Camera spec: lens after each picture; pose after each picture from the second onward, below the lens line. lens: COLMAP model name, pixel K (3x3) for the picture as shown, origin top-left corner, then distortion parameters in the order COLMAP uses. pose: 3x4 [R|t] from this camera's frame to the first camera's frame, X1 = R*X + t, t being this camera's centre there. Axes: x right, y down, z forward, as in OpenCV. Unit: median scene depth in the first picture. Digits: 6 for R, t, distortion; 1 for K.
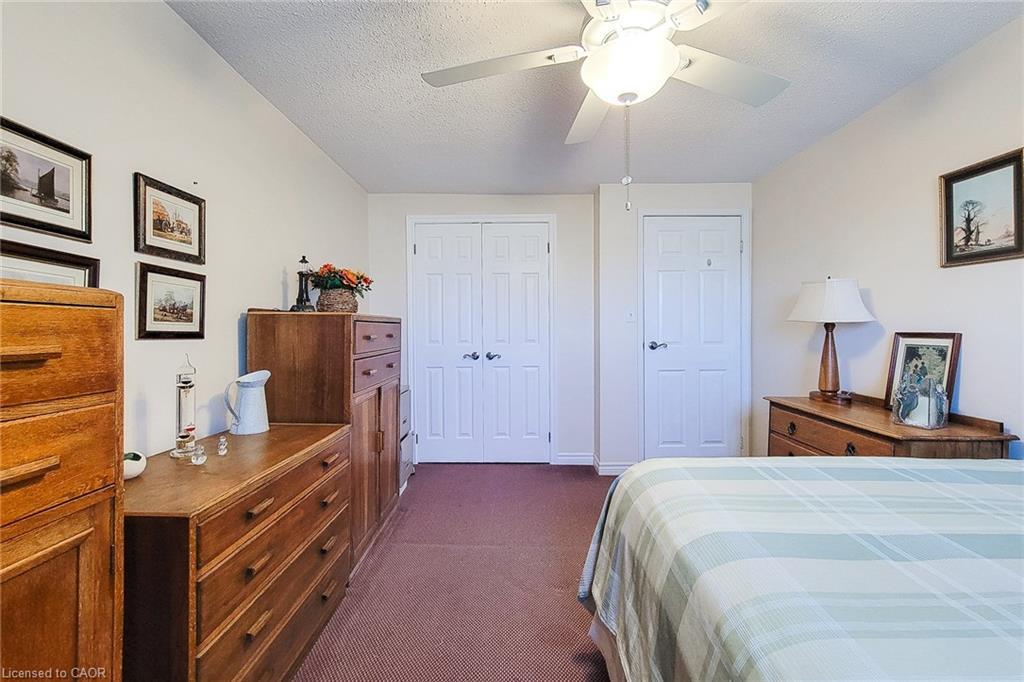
lens RADIAL K [[434.5, 0, 512.4], [0, 434.5, 327.6], [0, 0, 1]] dist [-0.010216, 0.007272]
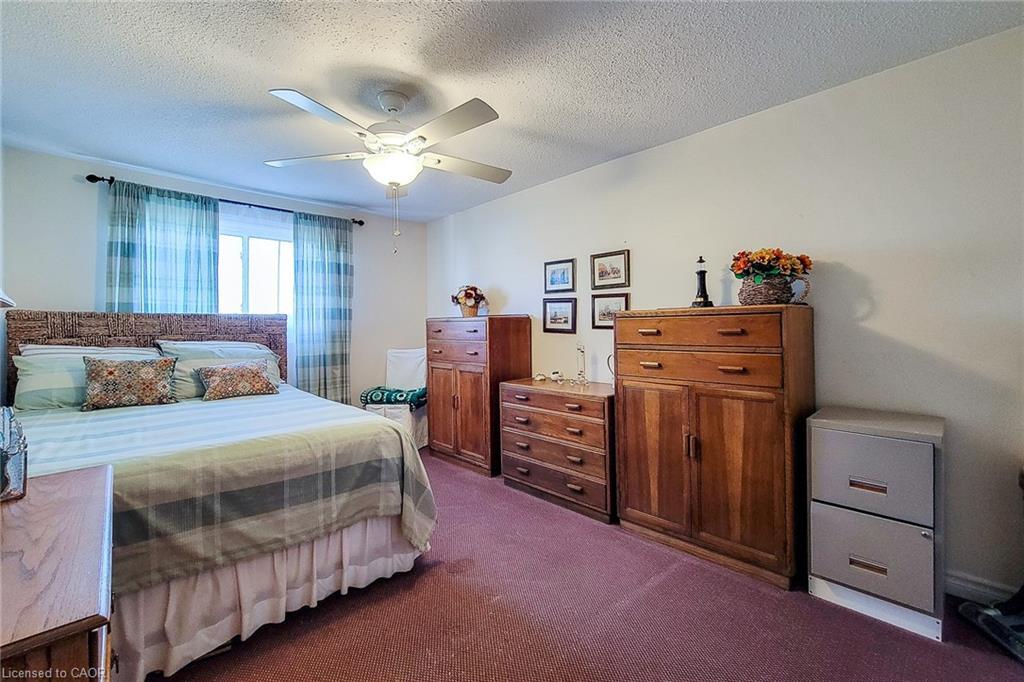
lens RADIAL K [[433.2, 0, 511.3], [0, 433.2, 319.4], [0, 0, 1]] dist [0.001456, 0.000038]
pose [[-0.706416, -0.002320, -0.707793, 0.828733], [0.014940, 0.999723, -0.018188, 0.009067], [0.707639, -0.023423, -0.706186, 1.861673]]
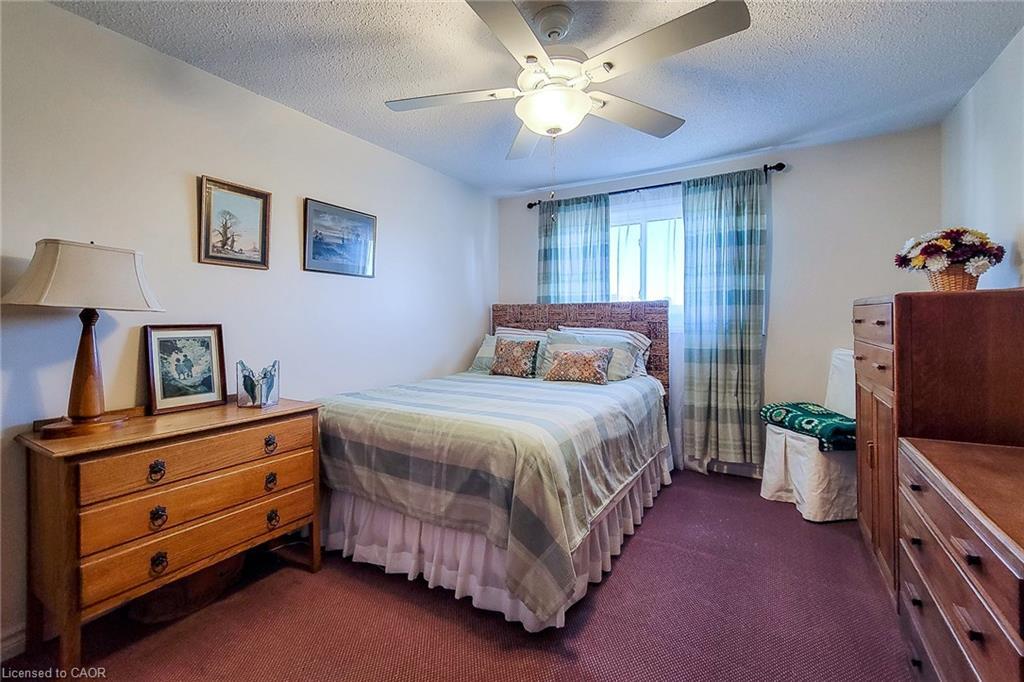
lens RADIAL K [[454.1, 0, 509.2], [0, 454.1, 319.7], [0, 0, 1]] dist [0.009372, 0.000028]
pose [[-0.865967, 0.007841, 0.500040, -0.220668], [0.008685, 0.999962, -0.000639, 0.008335], [-0.500026, 0.003790, -0.866002, 1.674255]]
